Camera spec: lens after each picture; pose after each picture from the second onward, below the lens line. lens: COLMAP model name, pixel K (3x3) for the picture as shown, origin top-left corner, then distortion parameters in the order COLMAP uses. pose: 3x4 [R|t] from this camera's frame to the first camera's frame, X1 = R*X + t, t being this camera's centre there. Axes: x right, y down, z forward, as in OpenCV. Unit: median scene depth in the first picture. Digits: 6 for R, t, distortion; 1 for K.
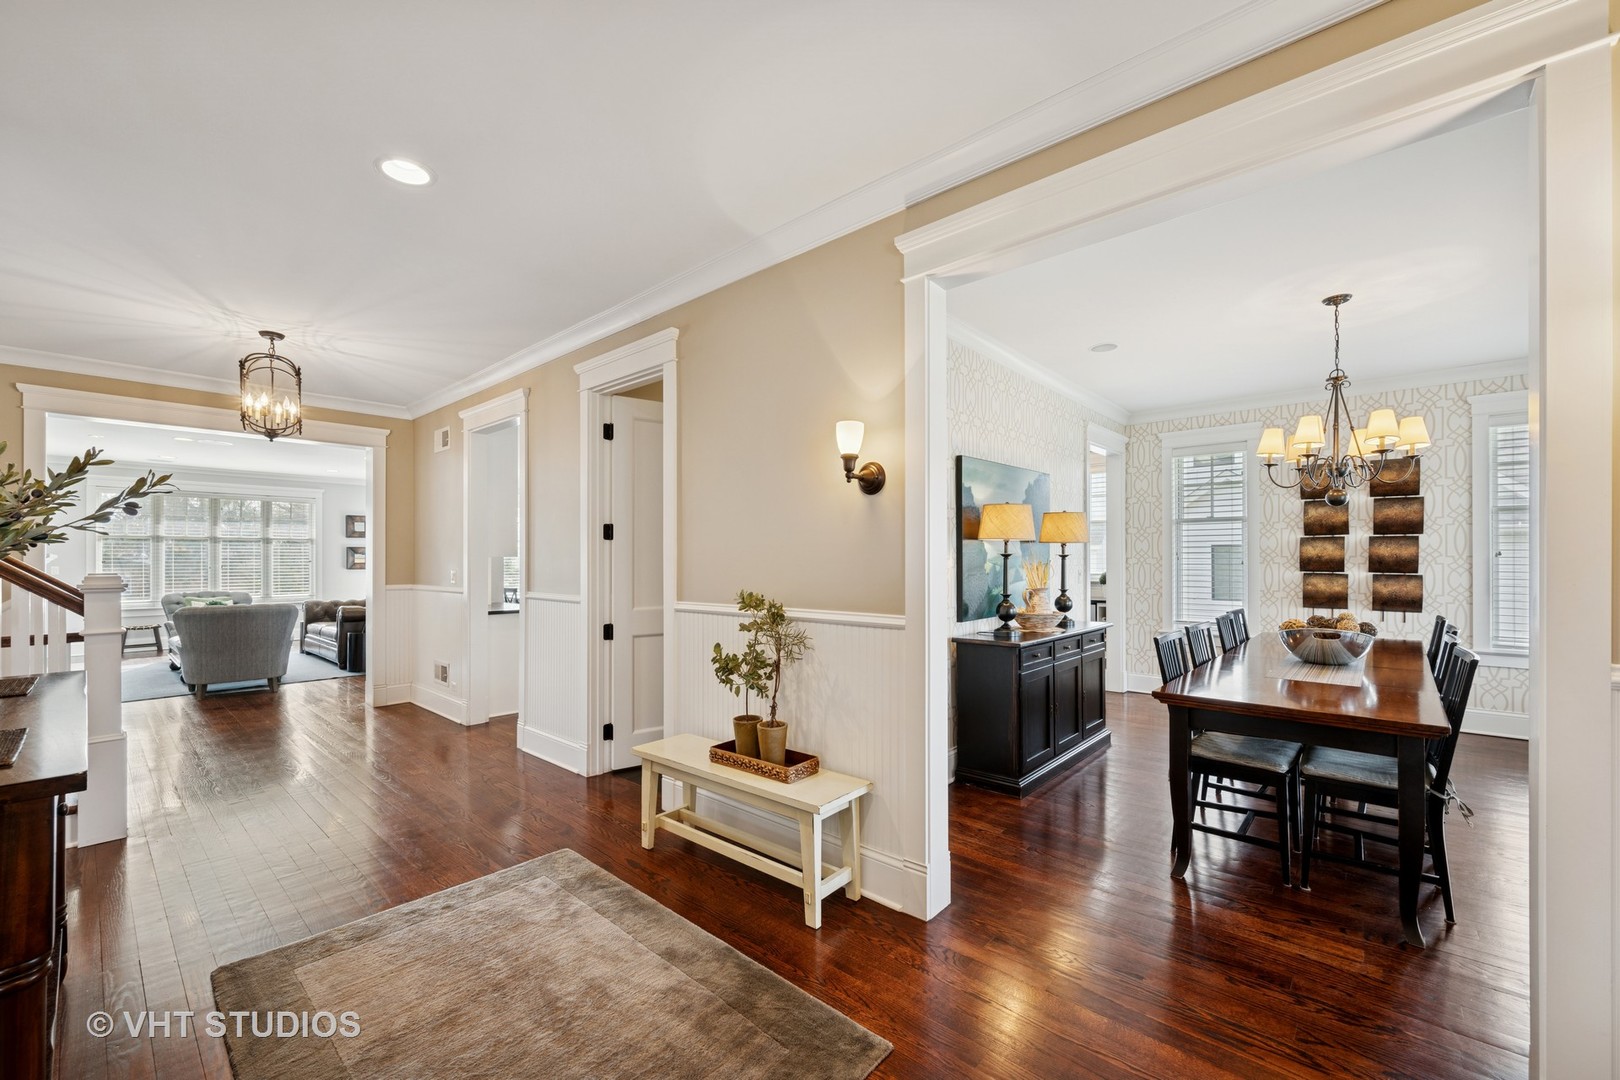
lens RADIAL K [[648.8, 0, 812.8], [0, 648.8, 554.2], [0, 0, 1]] dist [-0.004242, -0.000829]
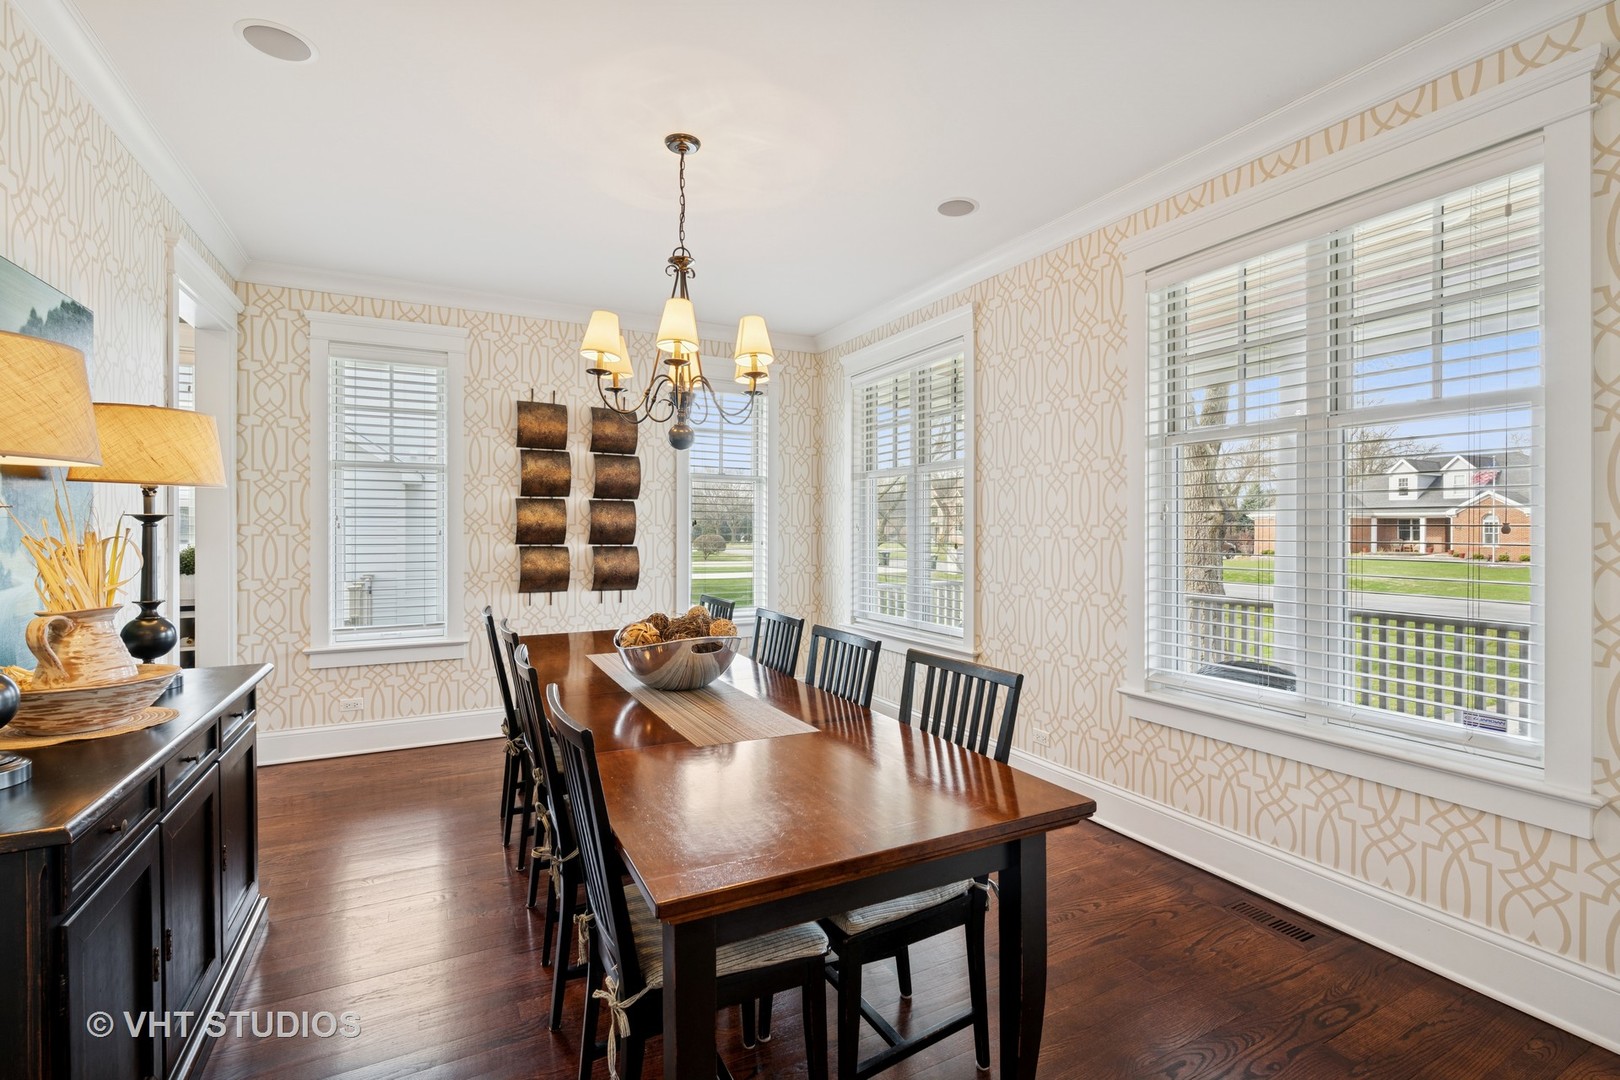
lens RADIAL K [[732.1, 0, 812.3], [0, 732.1, 537.1], [0, 0, 1]] dist [-0.002781, -0.000694]
pose [[0.353591, -0.008074, 0.935365, 0.096957], [-0.011465, 0.999850, 0.012964, 0.003627], [-0.935330, -0.015308, 0.353446, 0.404615]]
